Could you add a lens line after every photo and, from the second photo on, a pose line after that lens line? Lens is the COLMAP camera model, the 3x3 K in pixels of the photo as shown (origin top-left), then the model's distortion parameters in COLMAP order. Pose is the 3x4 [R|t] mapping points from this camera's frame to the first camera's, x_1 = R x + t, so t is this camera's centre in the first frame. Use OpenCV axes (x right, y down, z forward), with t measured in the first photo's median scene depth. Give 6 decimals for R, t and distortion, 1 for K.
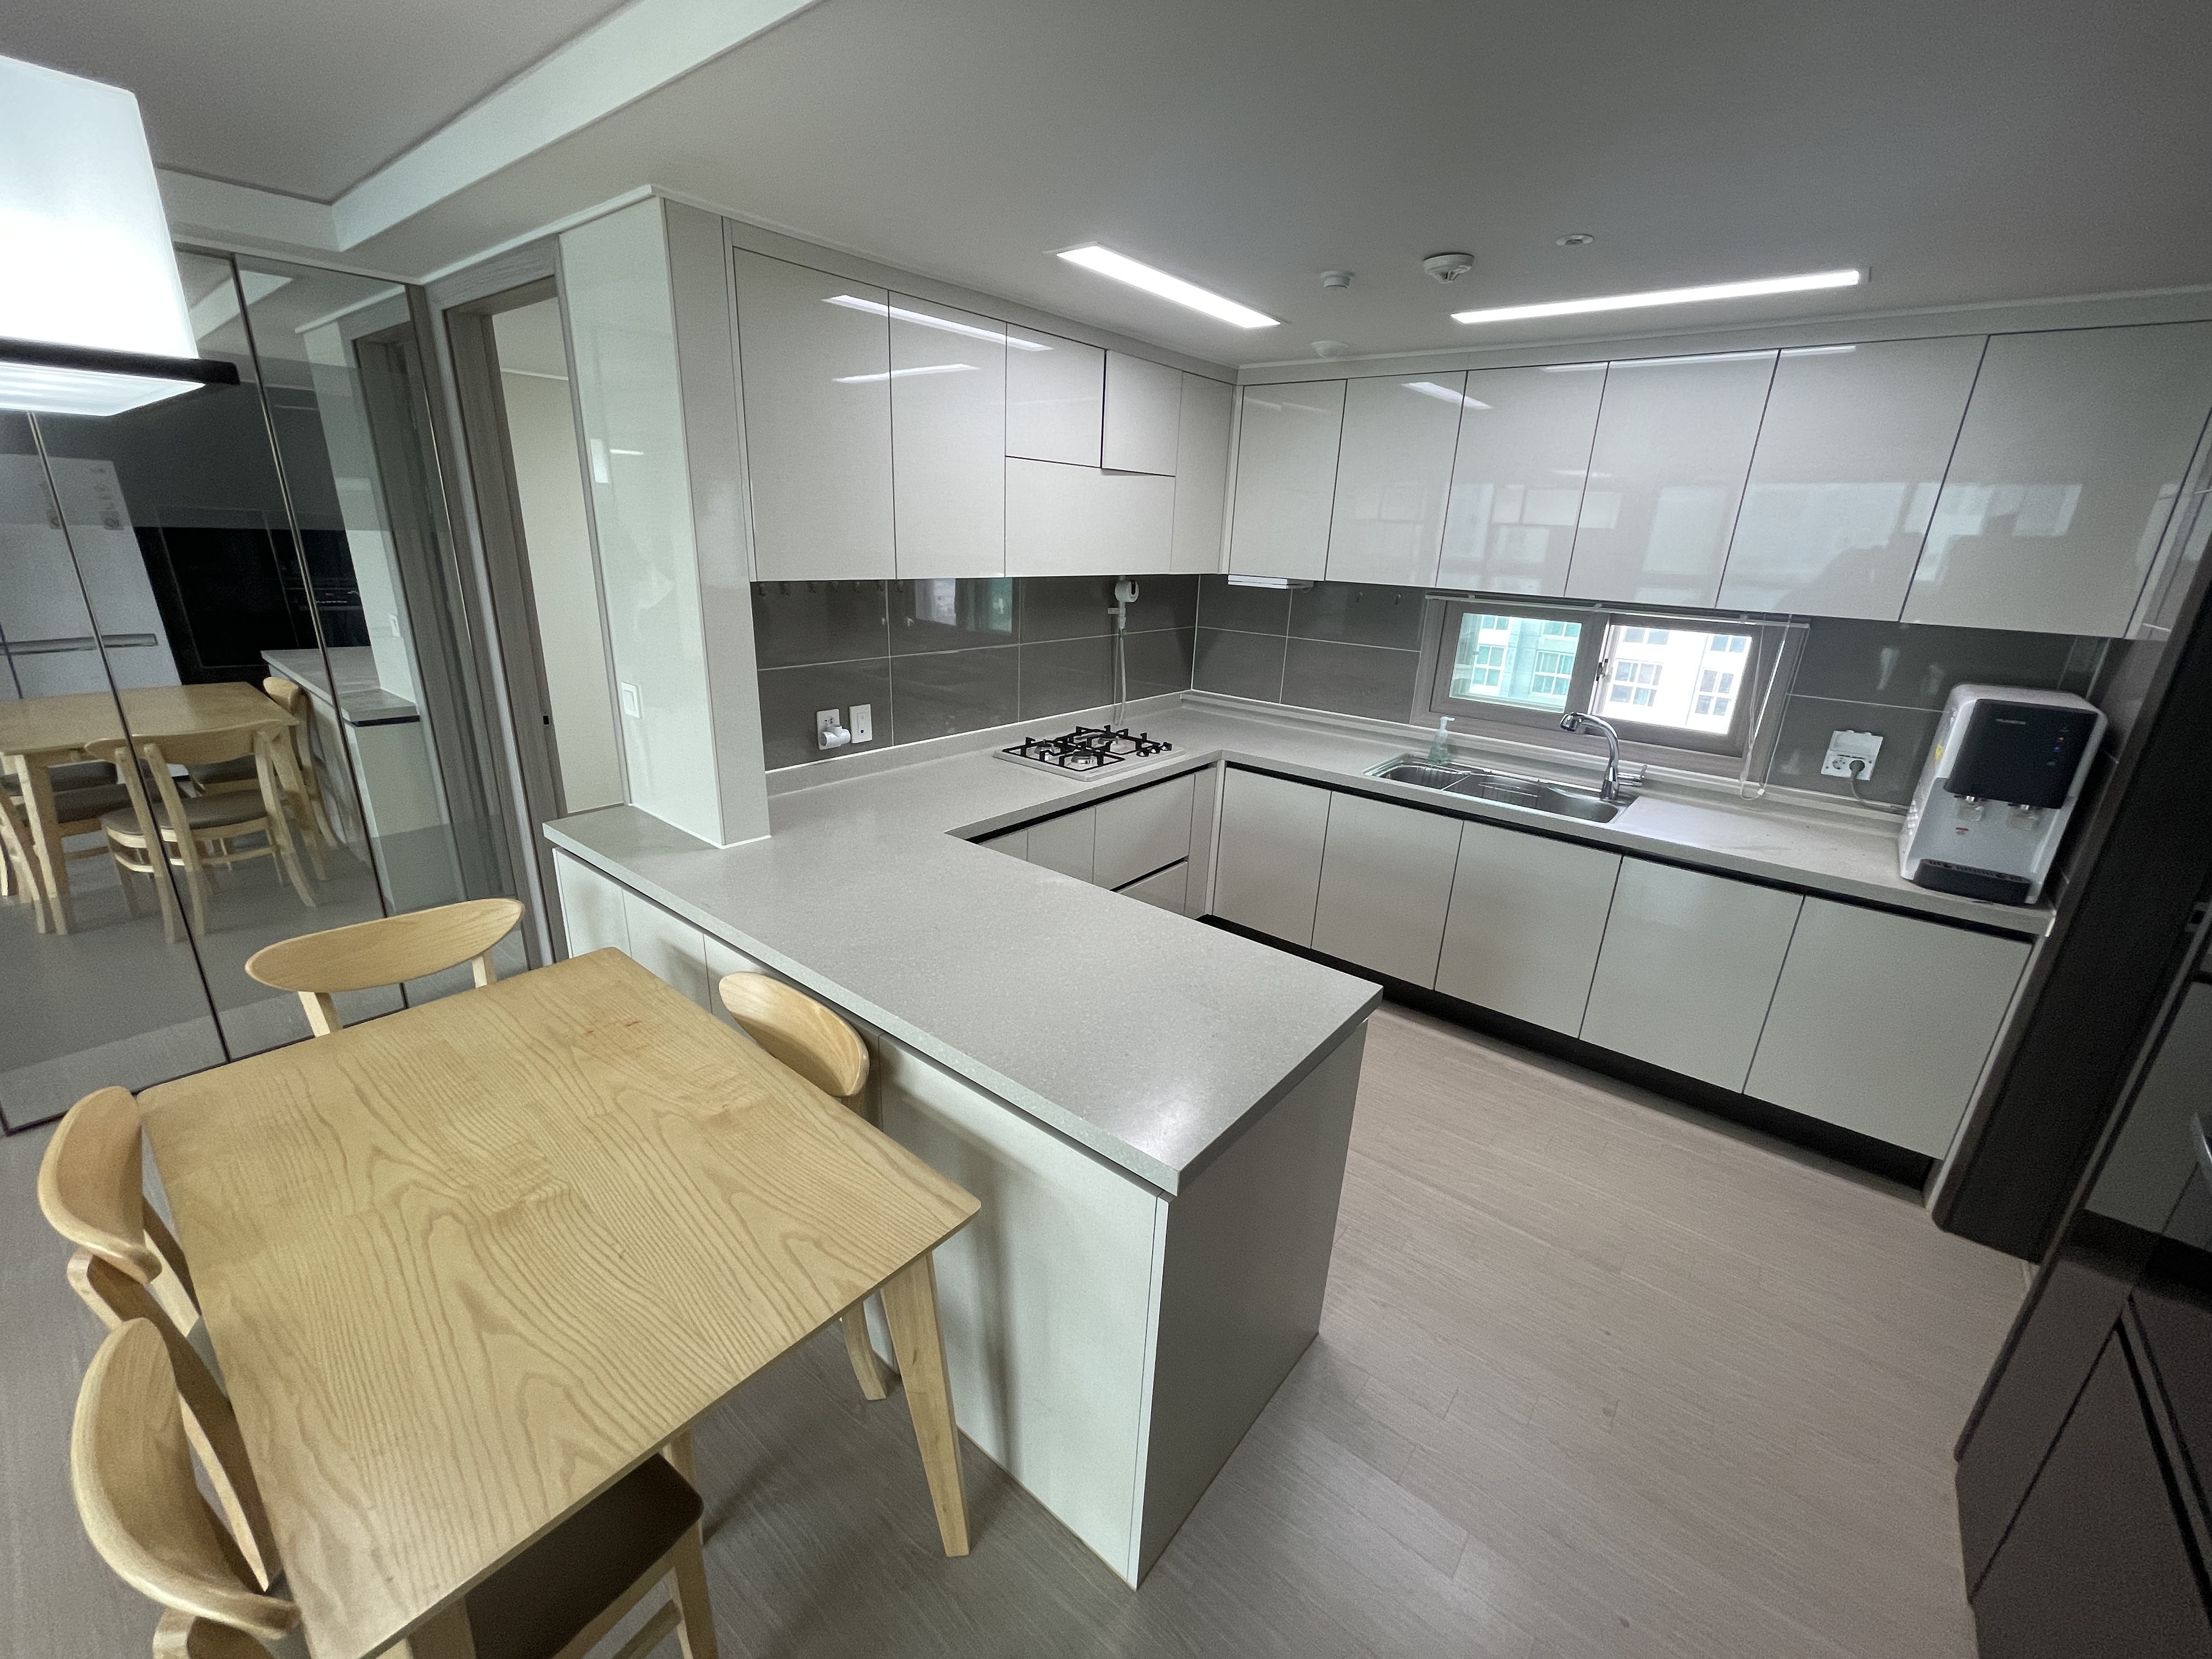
lens RADIAL K [[892.9, 0, 1103.2], [0, 892.9, 844.1], [0, 0, 1]] dist [-0.003526, -0.000134]
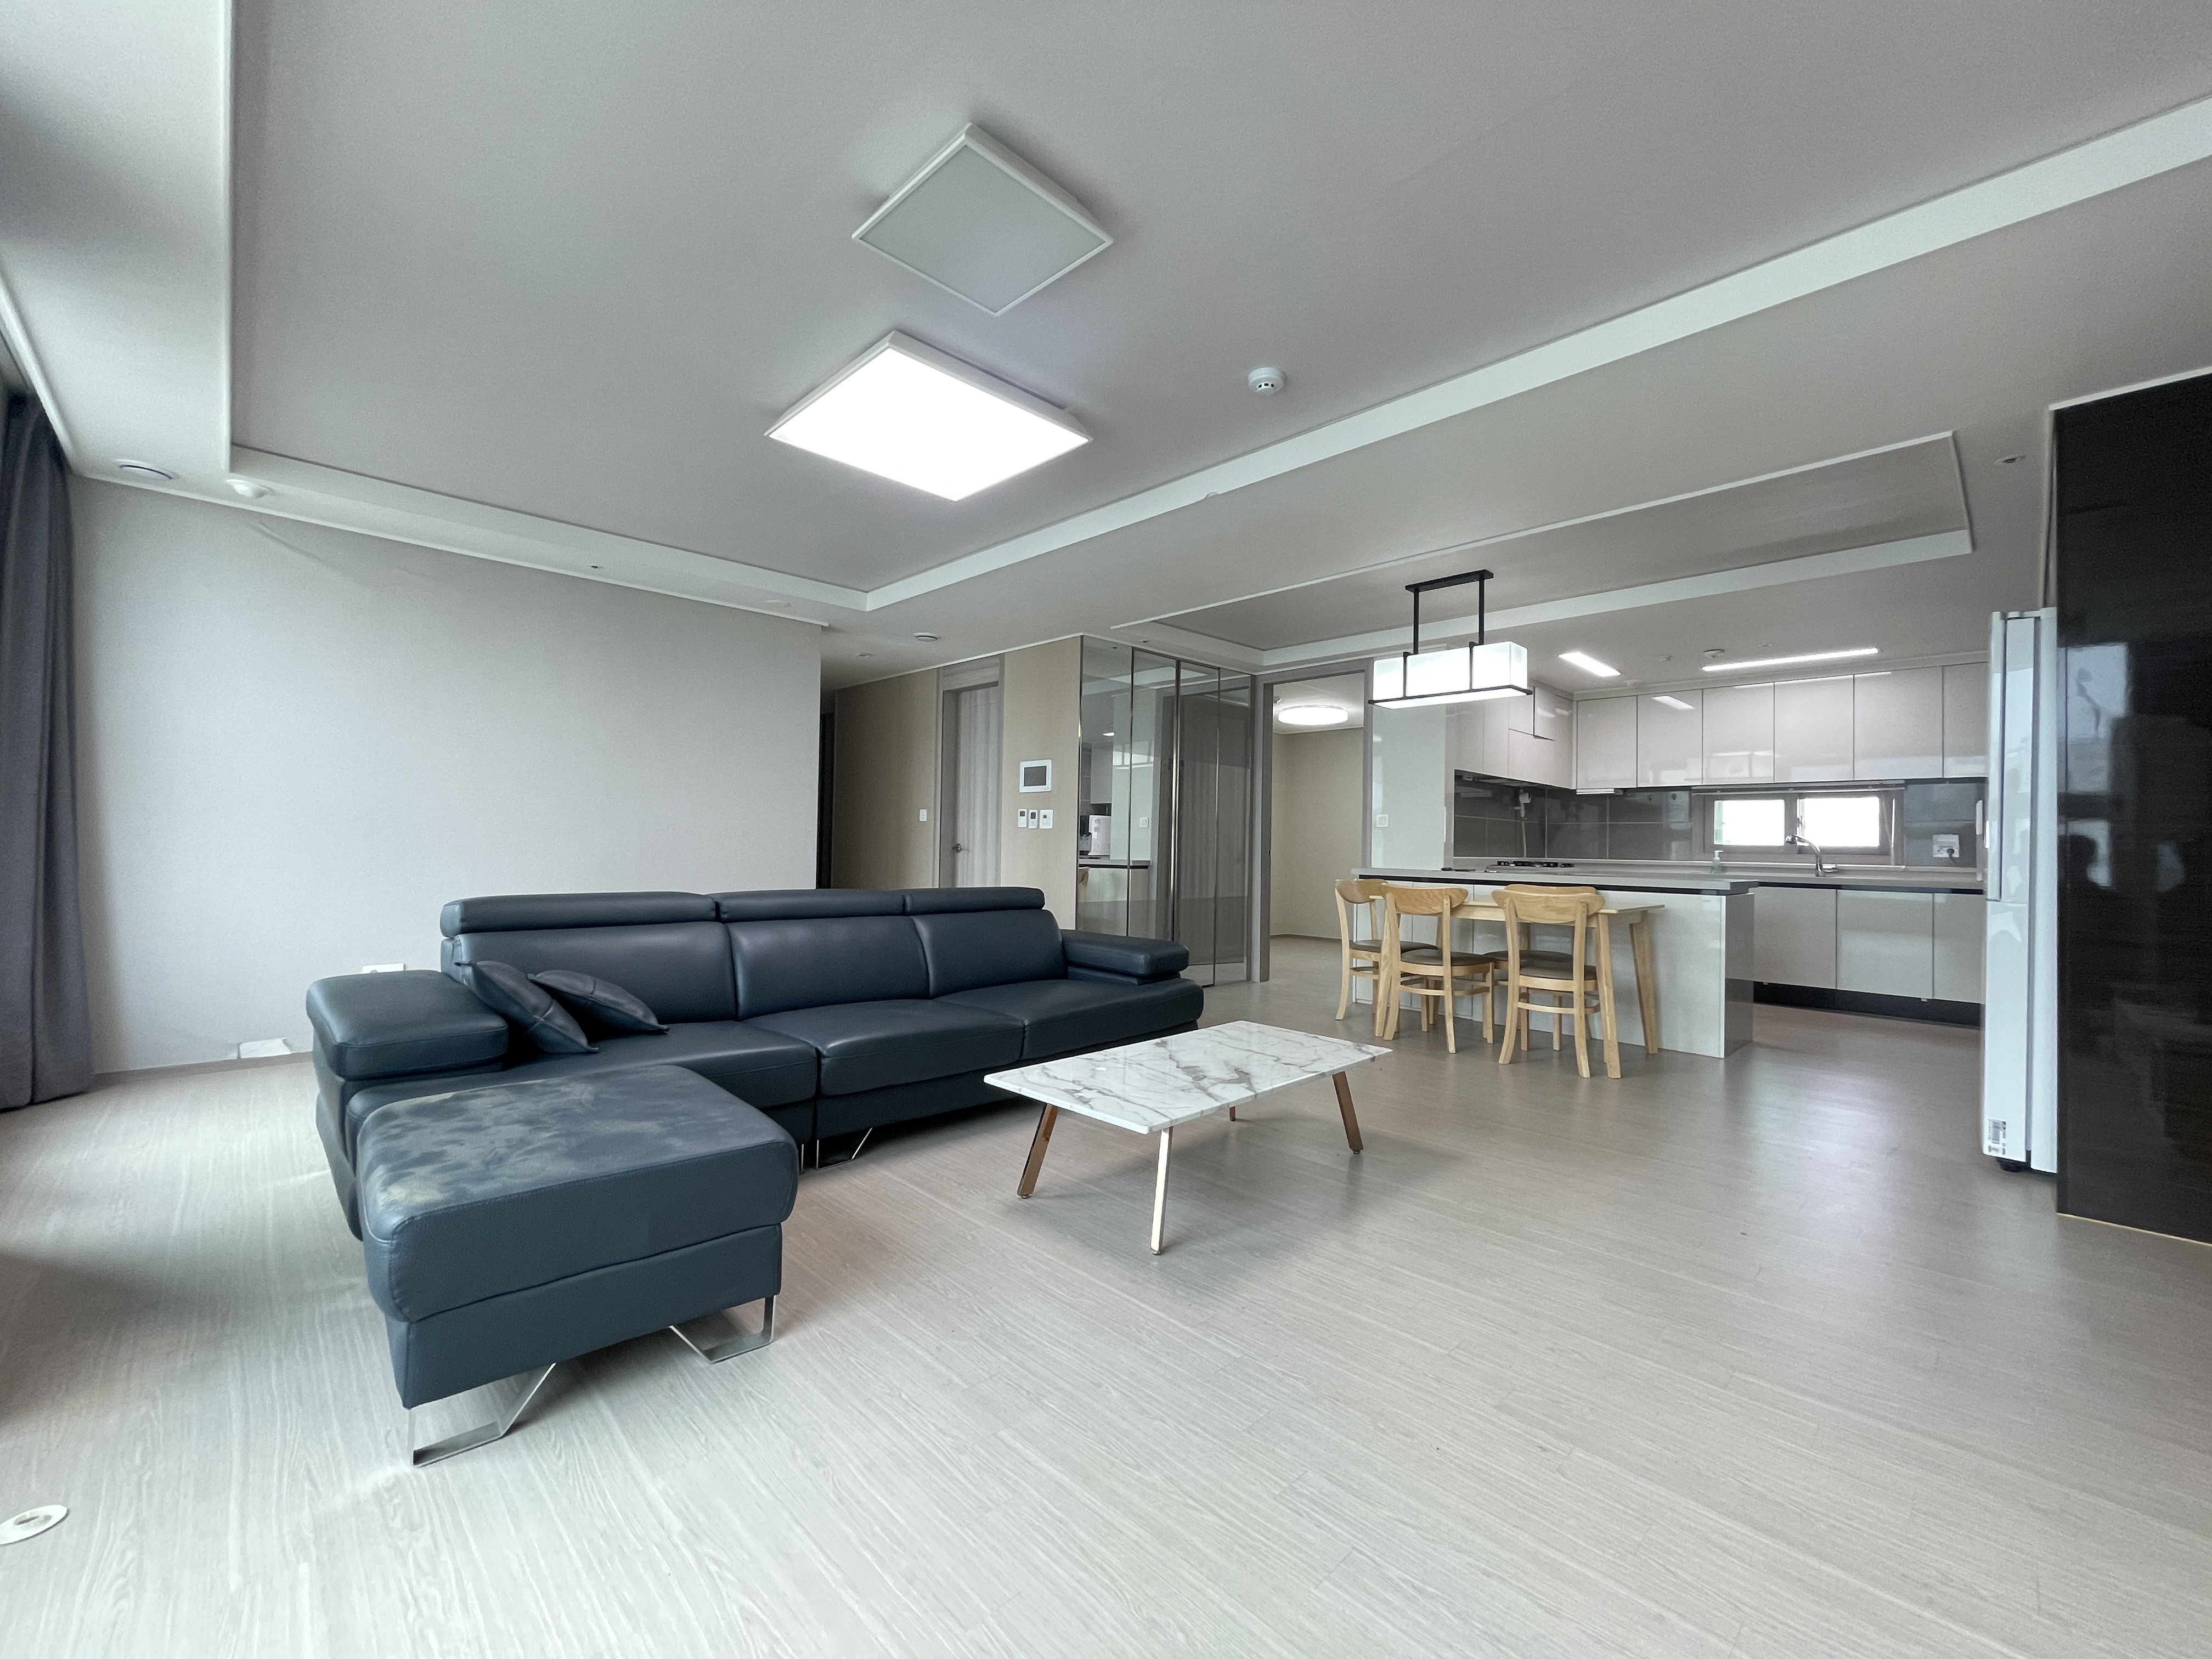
lens RADIAL K [[892.9, 0, 1097.8], [0, 892.9, 842.8], [0, 0, 1]] dist [-0.003526, -0.000134]
pose [[0.992939, -0.016289, -0.117501, -0.788692], [-0.025913, 0.936820, -0.348851, 0.603788], [0.115760, 0.349433, 0.929783, -1.042854]]
